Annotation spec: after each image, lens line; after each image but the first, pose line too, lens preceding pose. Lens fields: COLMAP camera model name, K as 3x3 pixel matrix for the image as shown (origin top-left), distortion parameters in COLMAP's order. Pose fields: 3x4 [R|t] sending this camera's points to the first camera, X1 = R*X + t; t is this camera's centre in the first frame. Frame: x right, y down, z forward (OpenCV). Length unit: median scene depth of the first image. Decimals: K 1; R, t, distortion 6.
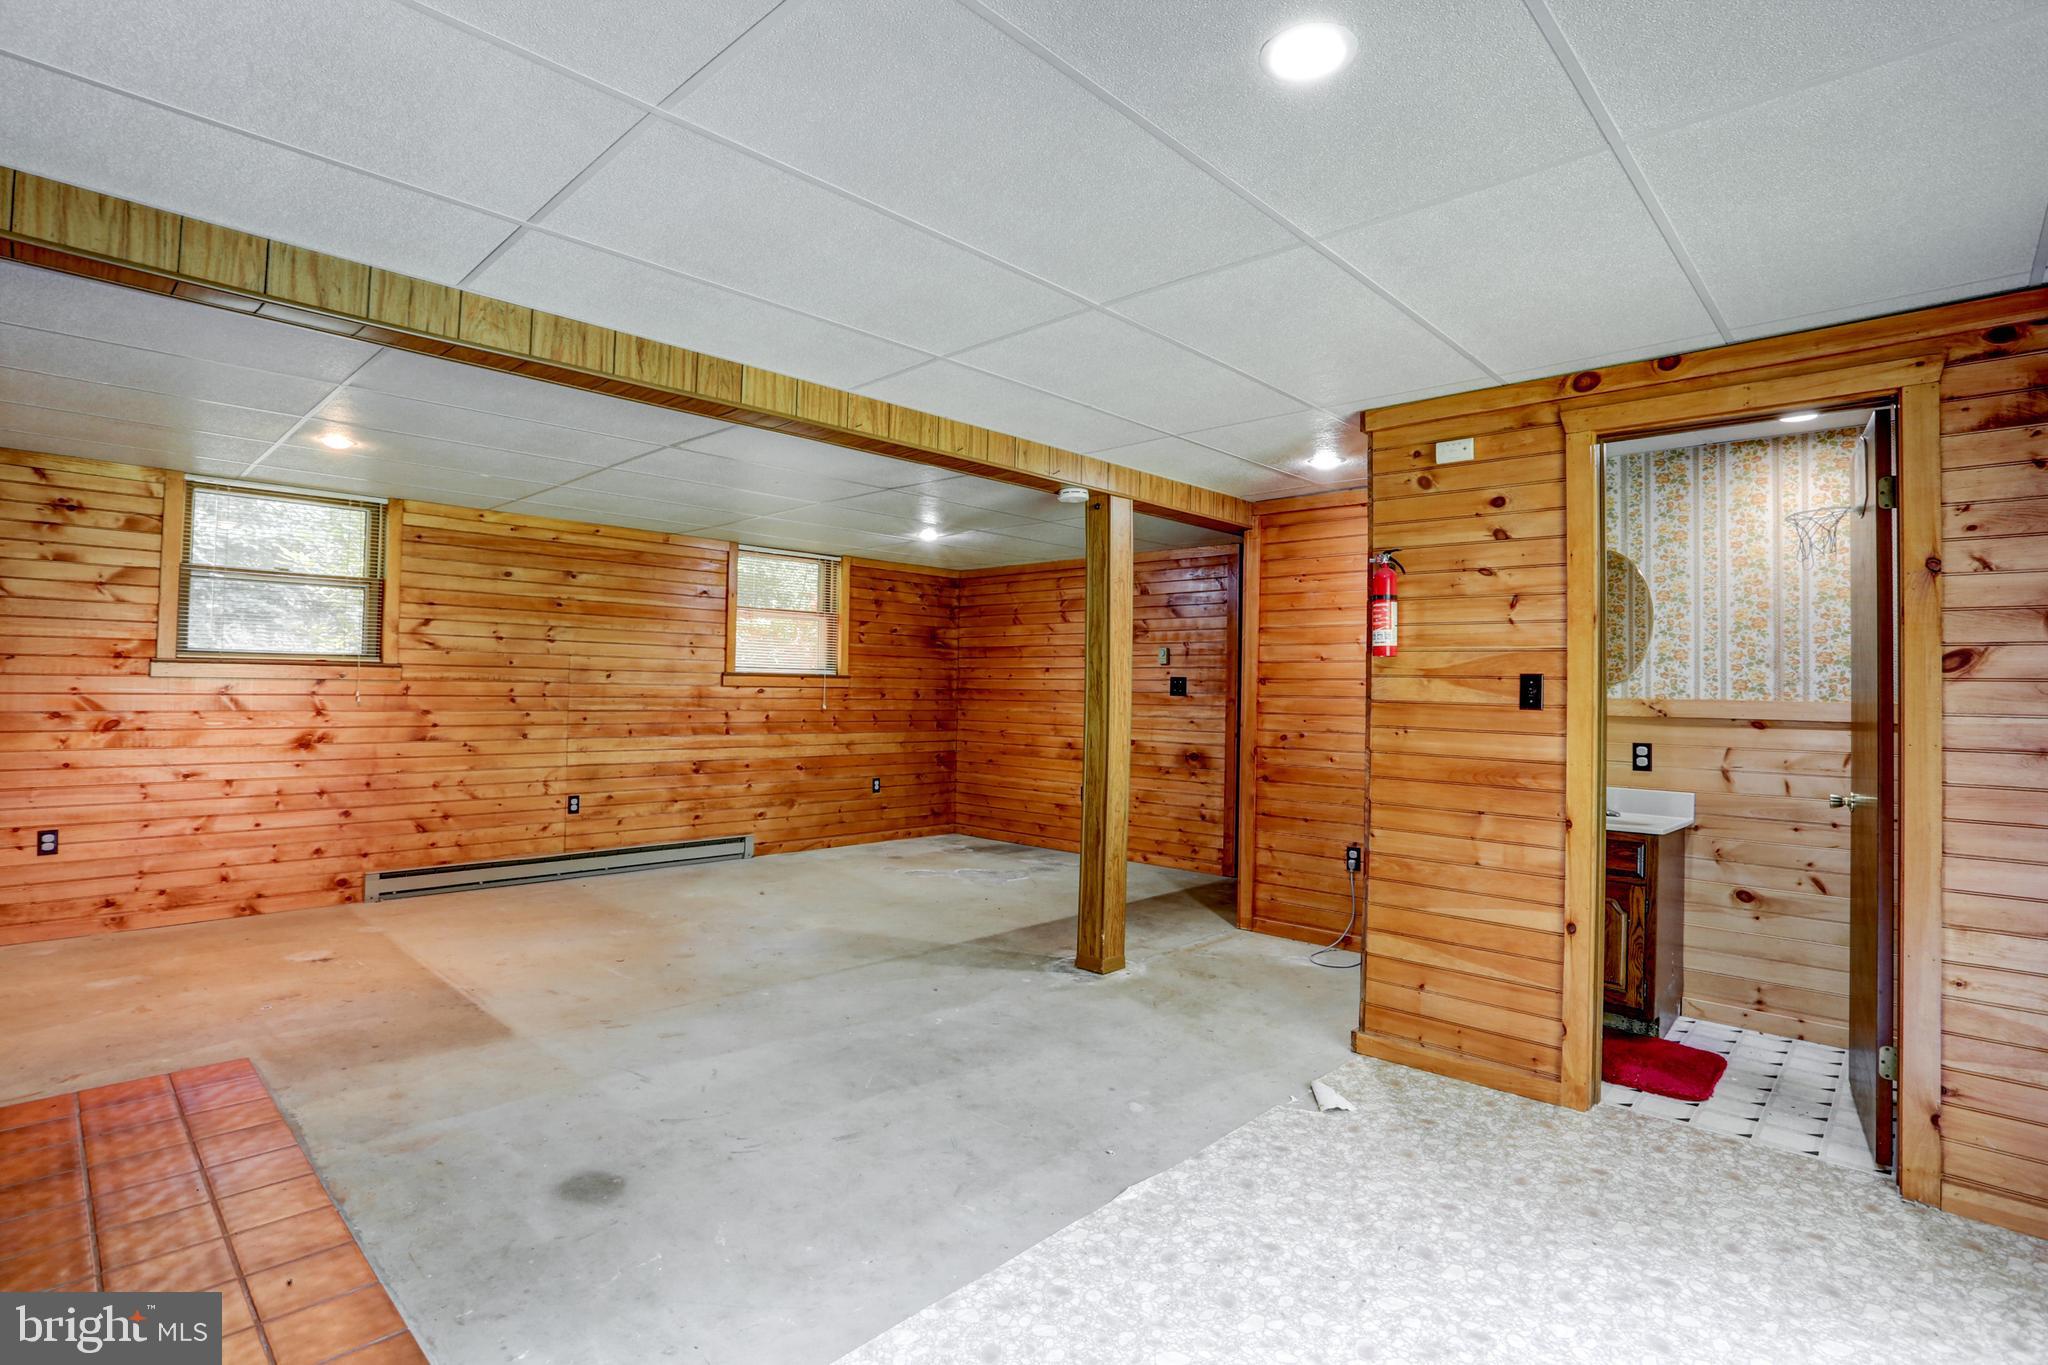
lens RADIAL K [[993.7, 0, 1016.7], [0, 993.7, 664.0], [0, 0, 1]] dist [-0.080158, 0.036285]
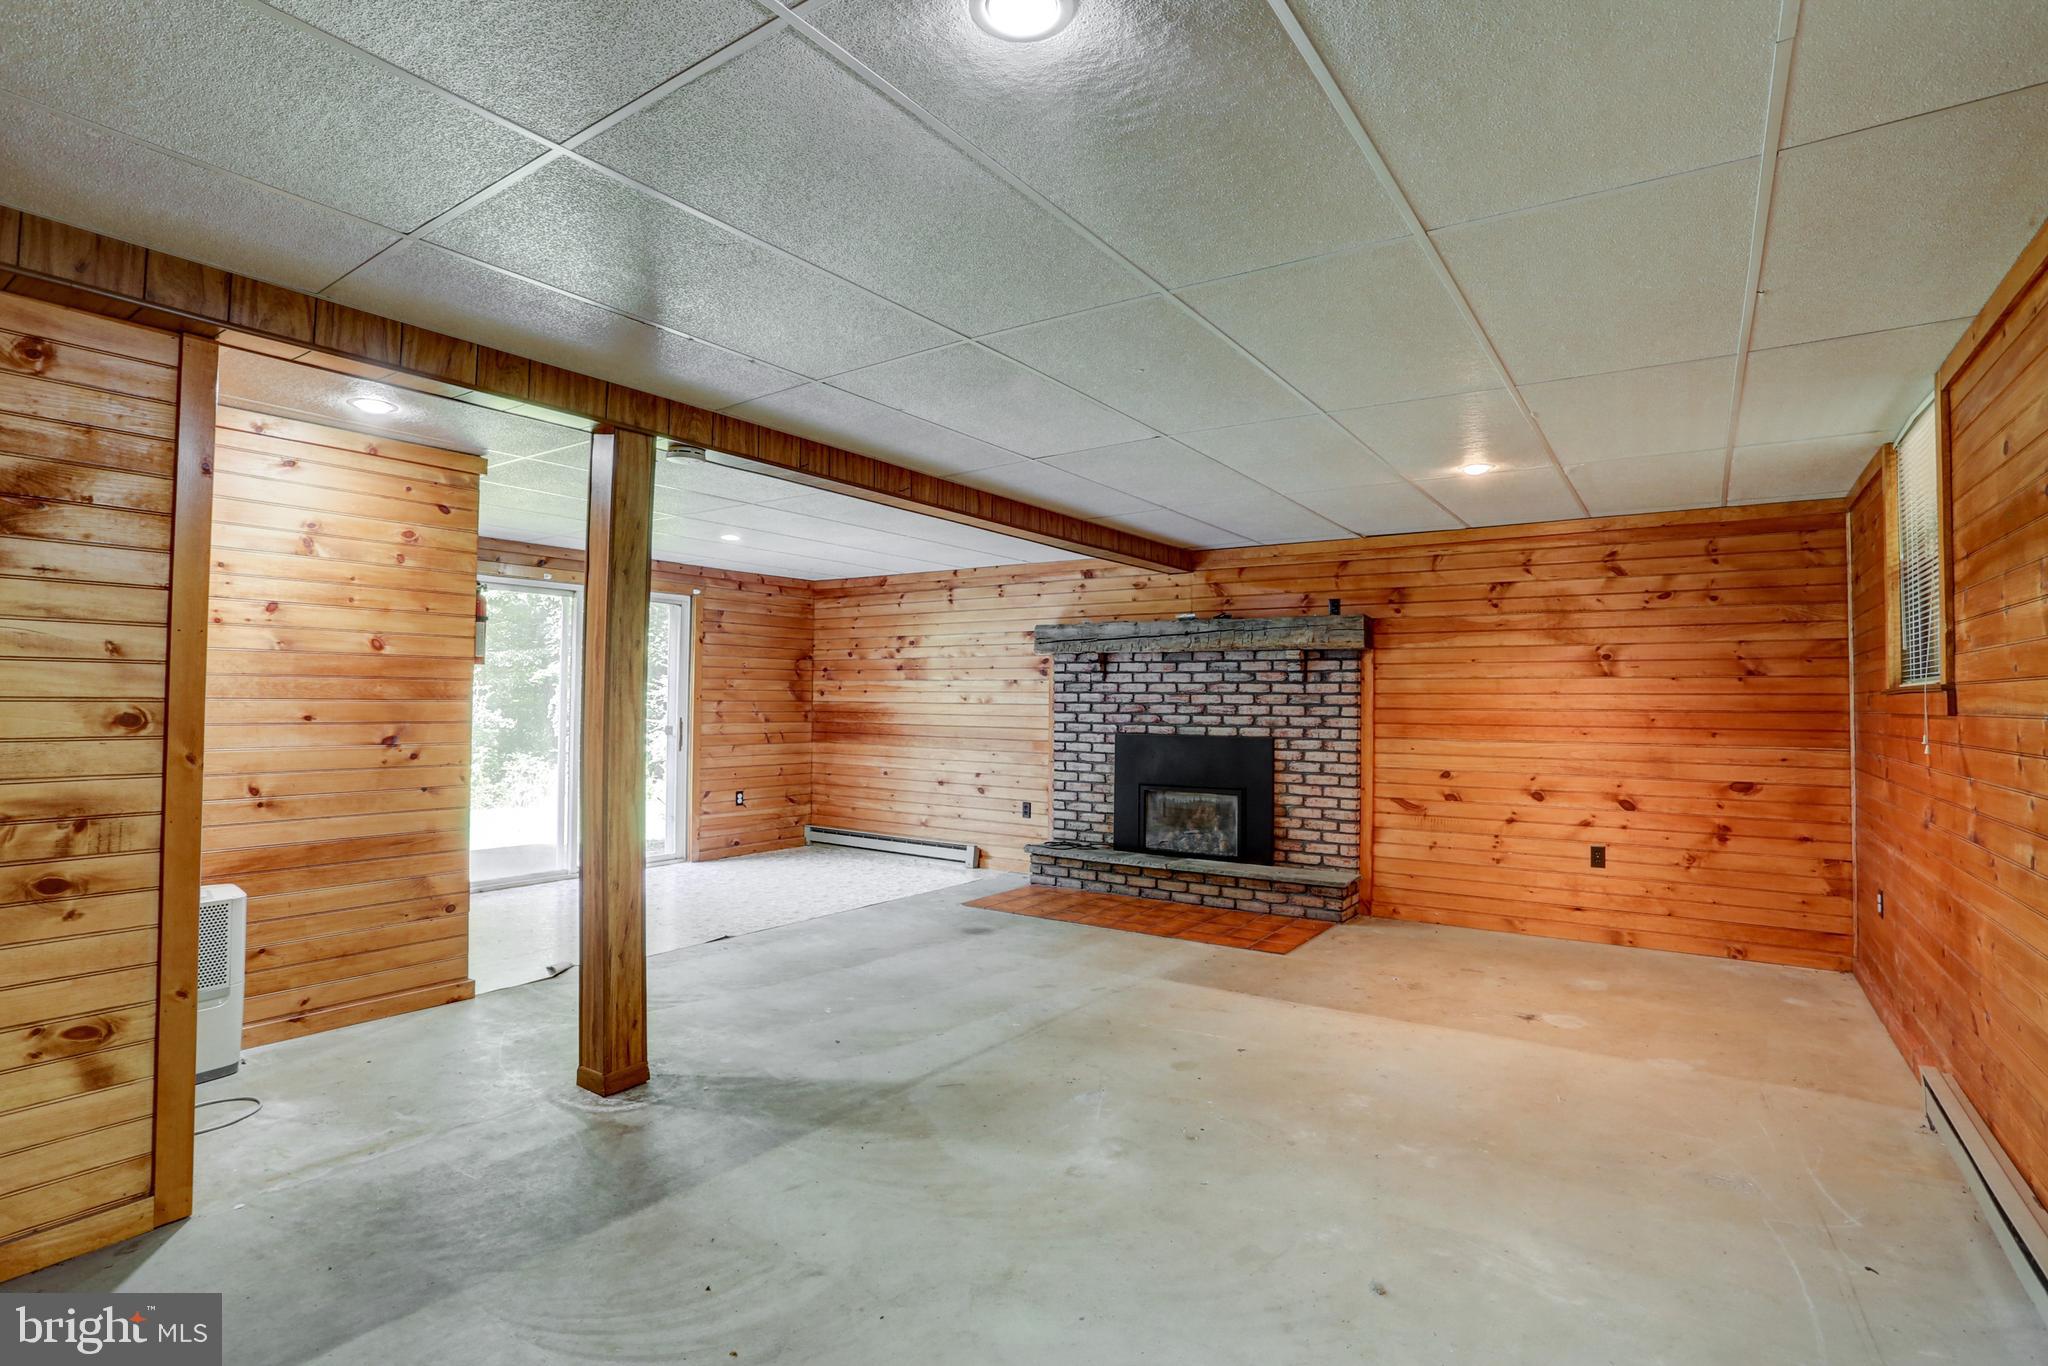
lens RADIAL K [[994.8, 0, 1017.6], [0, 994.8, 681.1], [0, 0, 1]] dist [-0.066443, 0.025884]
pose [[-0.988461, -0.029446, -0.148587, -0.059673], [-0.022621, 0.998619, -0.047418, 0.026491], [0.149778, -0.043509, -0.987762, 1.130694]]
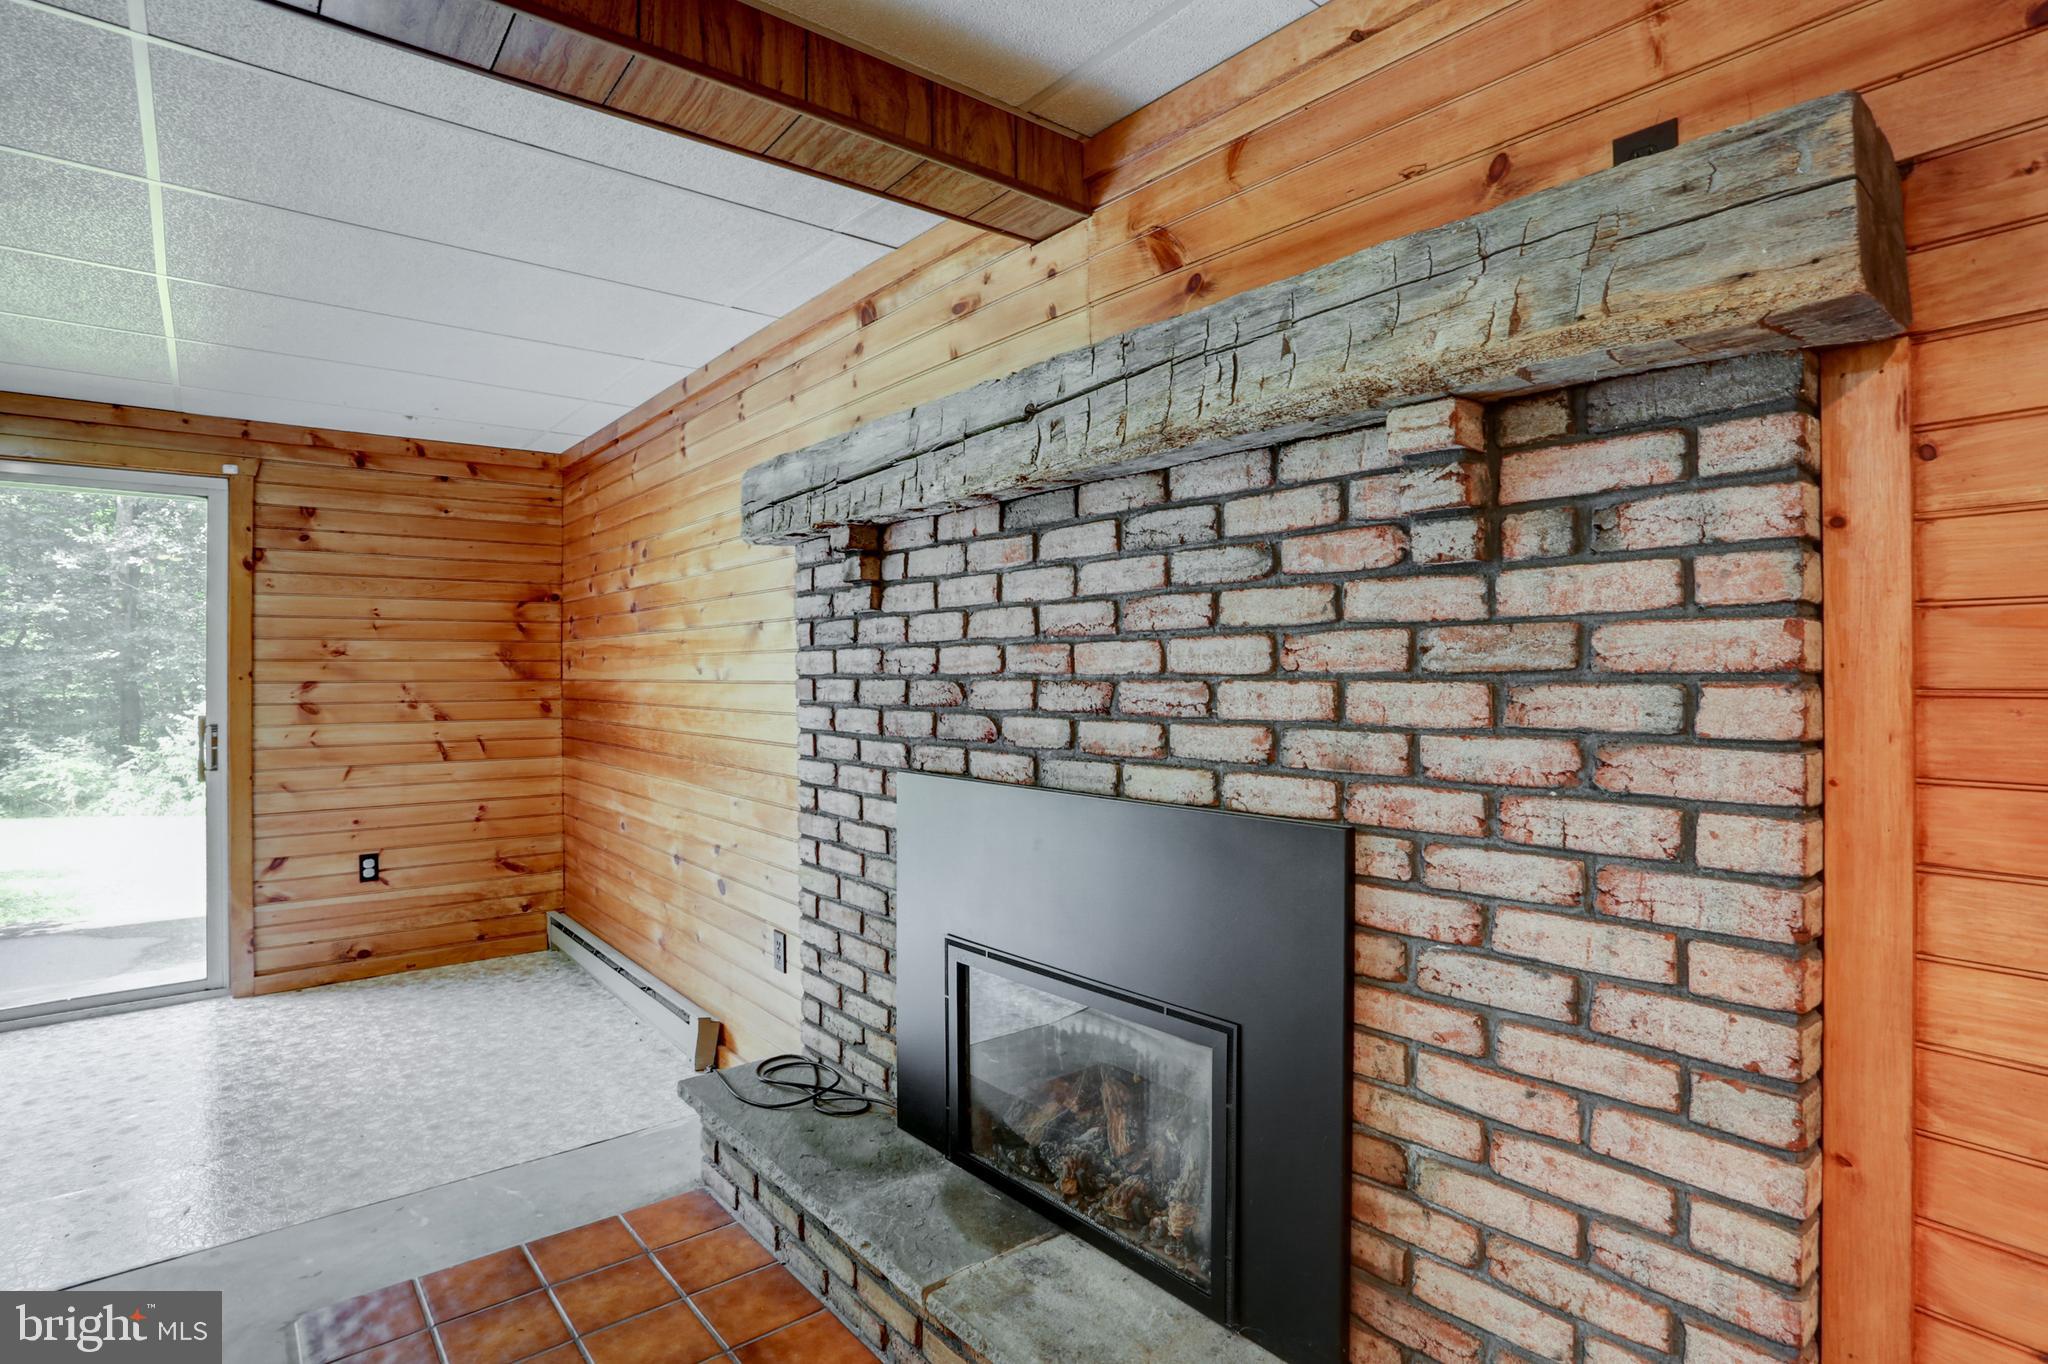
lens RADIAL K [[1026.4, 0, 1012.1], [0, 1026.4, 672.4], [0, 0, 1]] dist [-0.081657, 0.044422]
pose [[-0.991795, -0.012684, 0.127208, -0.378693], [-0.015940, 0.999570, -0.024606, 0.005399], [-0.126842, -0.026431, -0.991571, 0.494193]]
